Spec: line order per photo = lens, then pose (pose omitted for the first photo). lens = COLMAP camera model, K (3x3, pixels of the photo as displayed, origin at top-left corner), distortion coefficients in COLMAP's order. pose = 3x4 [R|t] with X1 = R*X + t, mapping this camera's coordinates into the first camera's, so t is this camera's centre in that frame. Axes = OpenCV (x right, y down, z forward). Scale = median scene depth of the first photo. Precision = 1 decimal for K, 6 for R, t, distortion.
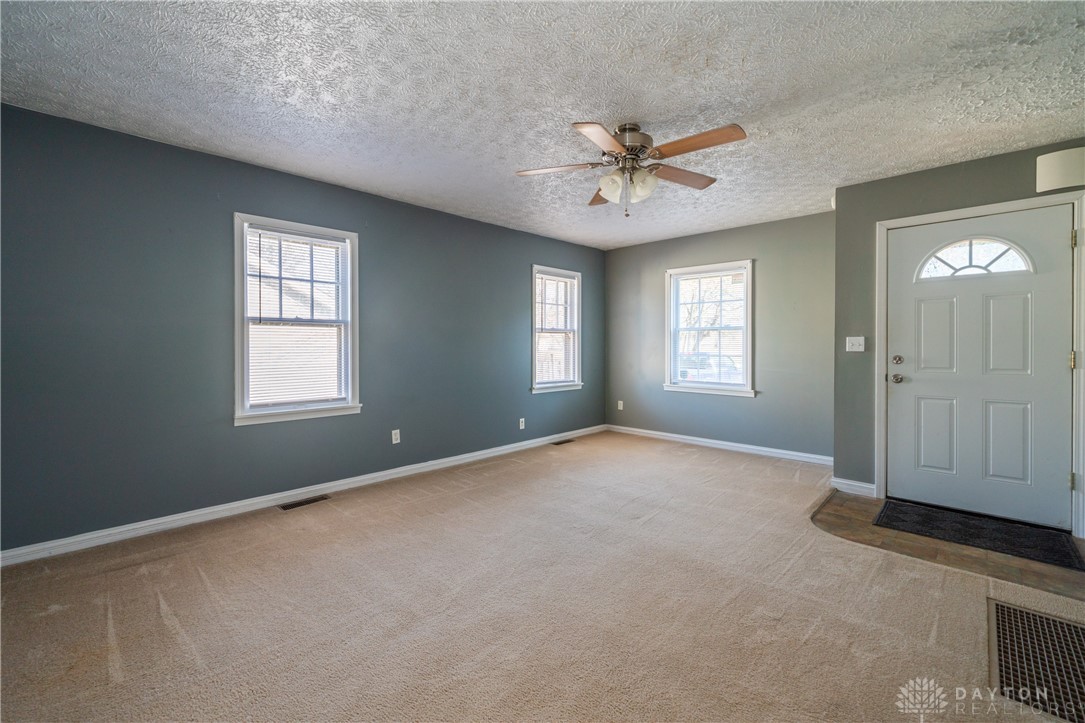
lens RADIAL K [[451.7, 0, 528.9], [0, 451.7, 349.7], [0, 0, 1]] dist [-0.003947, -0.000282]
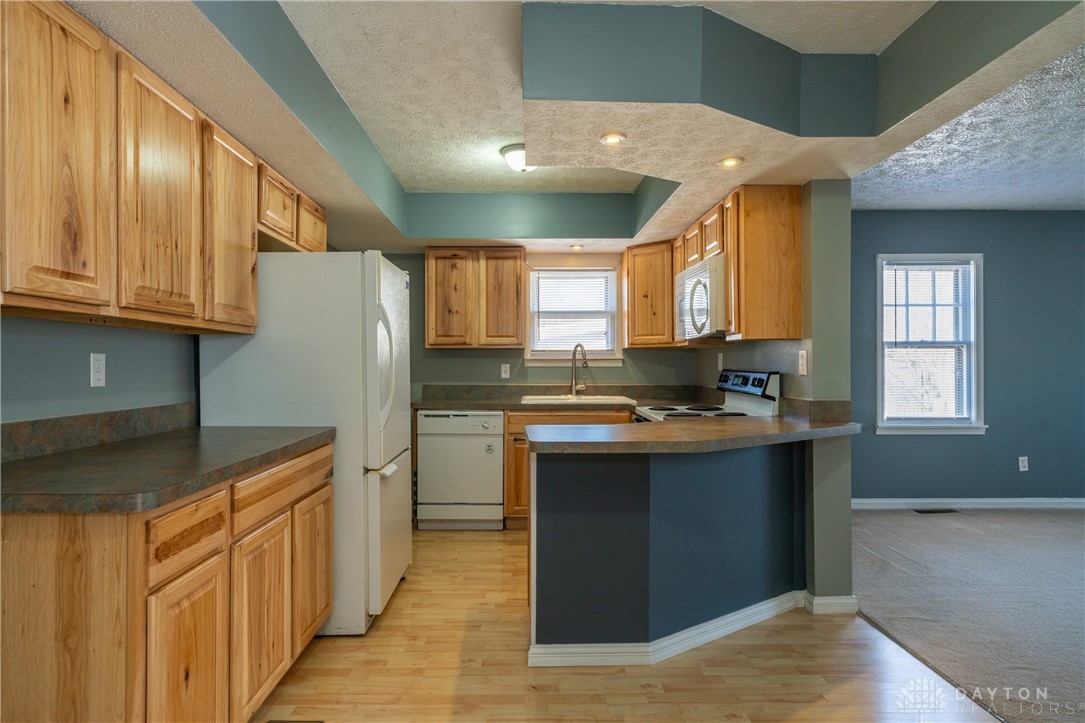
lens RADIAL K [[593.1, 0, 539.5], [0, 593.1, 370.4], [0, 0, 1]] dist [0.004511, 0.000758]
pose [[0.718285, -0.000880, -0.695749, -0.176068], [-0.004039, 0.999977, -0.005434, 0.011659], [0.695738, 0.006714, 0.718265, -0.643690]]
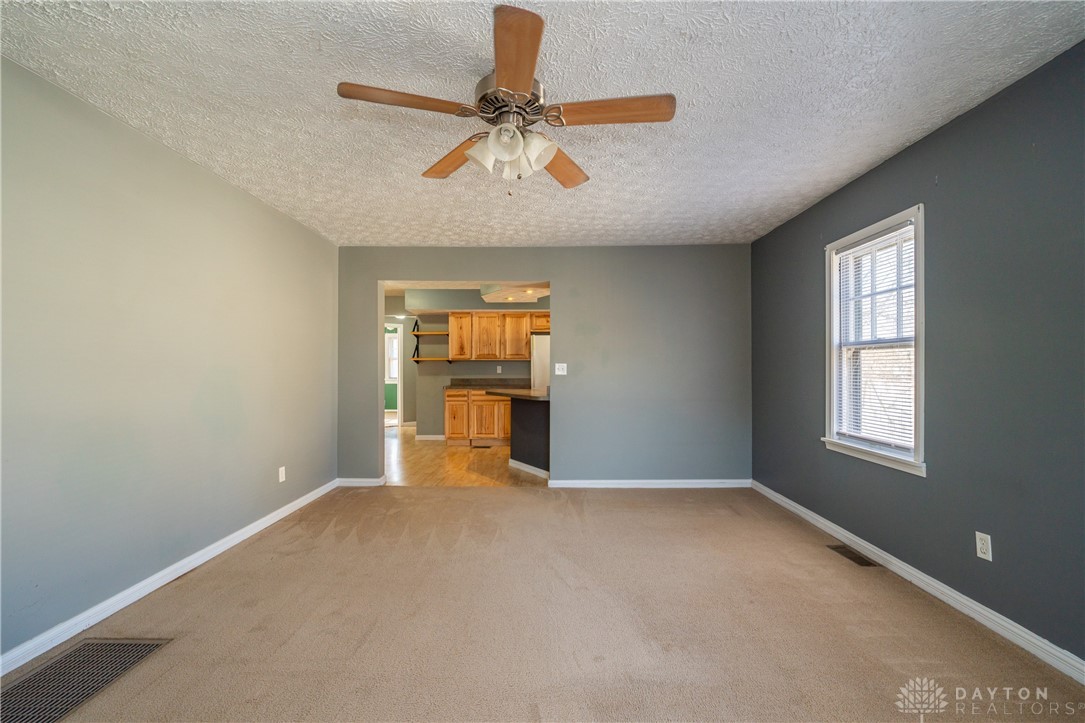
lens RADIAL K [[473.2, 0, 542.6], [0, 473.2, 364.8], [0, 0, 1]] dist [-0.000169, -0.000009]
pose [[-0.710753, -0.008433, -0.703391, 0.520489], [-0.012659, 0.999920, 0.000803, -0.015818], [0.703327, 0.009475, -0.710803, 1.149091]]
